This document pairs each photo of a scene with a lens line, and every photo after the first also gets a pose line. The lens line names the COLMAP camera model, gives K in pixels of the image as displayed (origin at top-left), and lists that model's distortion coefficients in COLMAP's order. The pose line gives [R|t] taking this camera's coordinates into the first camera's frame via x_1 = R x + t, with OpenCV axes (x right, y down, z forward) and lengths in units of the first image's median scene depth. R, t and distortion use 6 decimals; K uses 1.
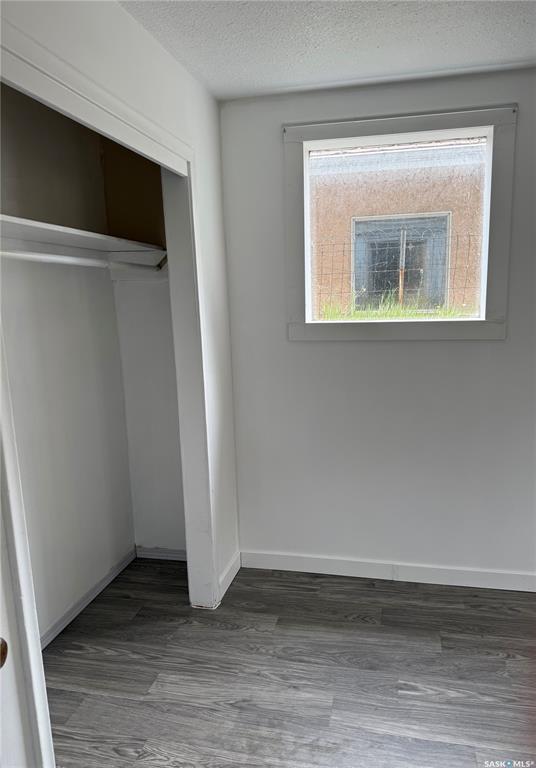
lens RADIAL K [[539.4, 0, 276.0], [0, 539.4, 383.0], [0, 0, 1]] dist [0.006199, -0.000338]
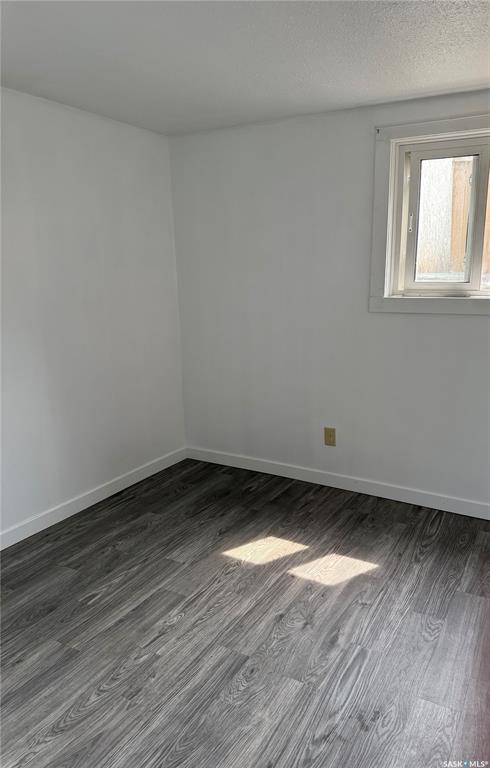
lens RADIAL K [[588.3, 0, 251.5], [0, 588.3, 379.6], [0, 0, 1]] dist [0.087958, -0.002854]
pose [[0.324931, -0.178480, 0.928744, -0.798339], [0.174784, 0.976447, 0.126497, -0.021534], [-0.929446, 0.121226, 0.348473, 0.136196]]
